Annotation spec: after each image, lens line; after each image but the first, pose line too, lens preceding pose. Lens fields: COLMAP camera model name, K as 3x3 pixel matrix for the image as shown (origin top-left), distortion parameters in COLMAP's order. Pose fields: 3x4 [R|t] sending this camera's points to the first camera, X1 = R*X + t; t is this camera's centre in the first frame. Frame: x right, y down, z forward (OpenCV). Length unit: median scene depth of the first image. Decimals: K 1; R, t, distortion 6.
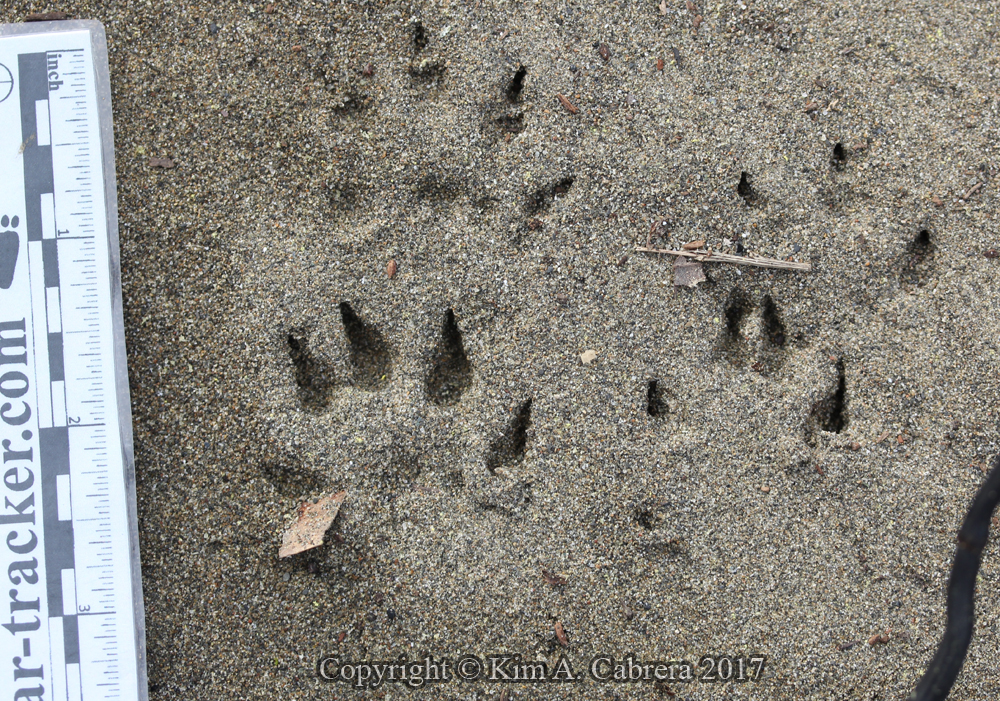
lens RADIAL K [[2883.3, 0, 499.7], [0, 2883.3, 351.0], [0, 0, 1]] dist [-0.108092, 0.000000]
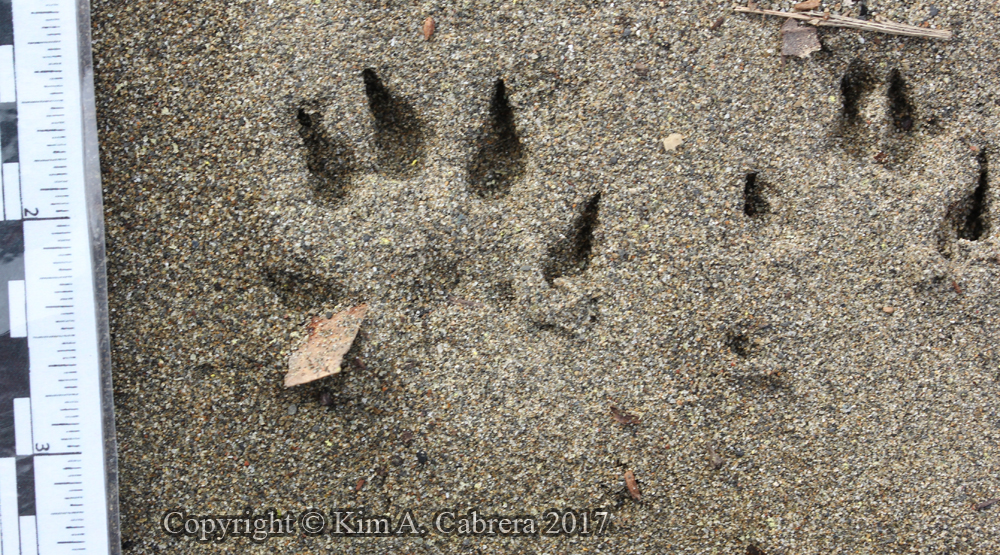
lens RADIAL K [[3163.4, 0, 500.3], [0, 3163.4, 276.9], [0, 0, 1]] dist [-0.129846, 0.000000]
pose [[0.999785, 0.015126, 0.014159, -0.029082], [-0.015929, 0.998165, 0.058424, -0.011165], [-0.013249, -0.058637, 0.998191, 0.119125]]
